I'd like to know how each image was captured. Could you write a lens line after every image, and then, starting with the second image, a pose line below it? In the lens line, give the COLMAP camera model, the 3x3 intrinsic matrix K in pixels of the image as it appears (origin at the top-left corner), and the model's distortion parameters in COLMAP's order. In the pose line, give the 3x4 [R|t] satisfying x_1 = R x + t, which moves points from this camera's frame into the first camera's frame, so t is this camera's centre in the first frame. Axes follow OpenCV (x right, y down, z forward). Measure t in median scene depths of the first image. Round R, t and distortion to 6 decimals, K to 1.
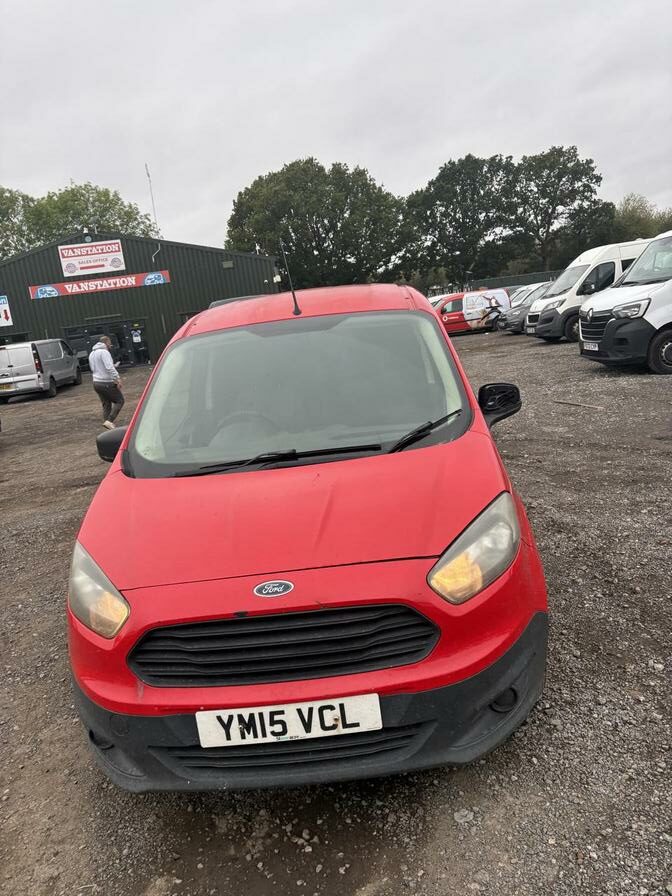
lens RADIAL K [[702.0, 0, 336.0], [0, 702.0, 448.0], [0, 0, 1]] dist [0.021924, 0.001886]
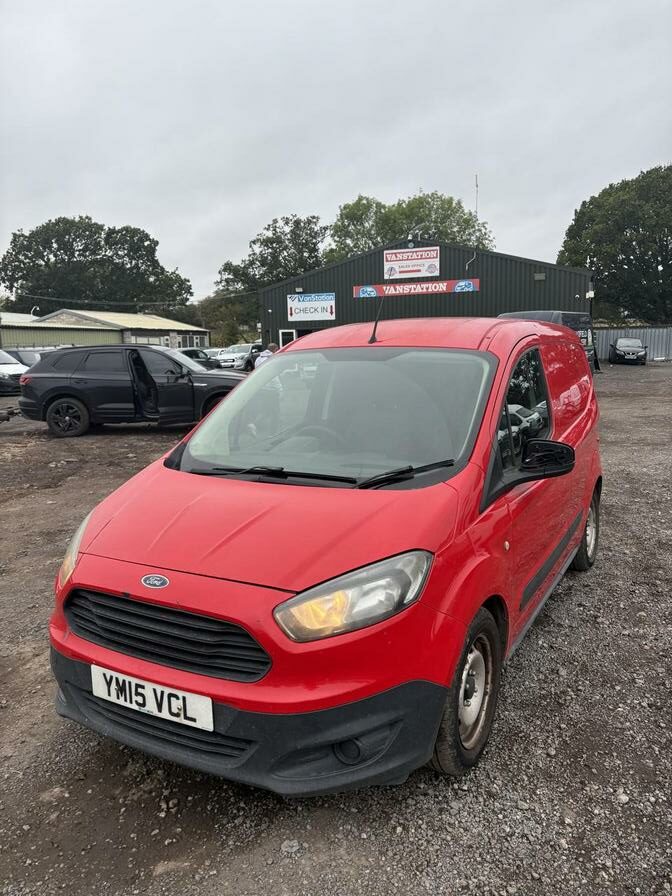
lens RADIAL K [[702.0, 0, 336.0], [0, 702.0, 448.0], [0, 0, 1]] dist [0.021924, 0.001886]
pose [[0.878239, 0.172773, -0.445921, 0.409759], [-0.175050, 0.983885, 0.036447, -0.068943], [0.445032, 0.046049, 0.894330, 0.054009]]
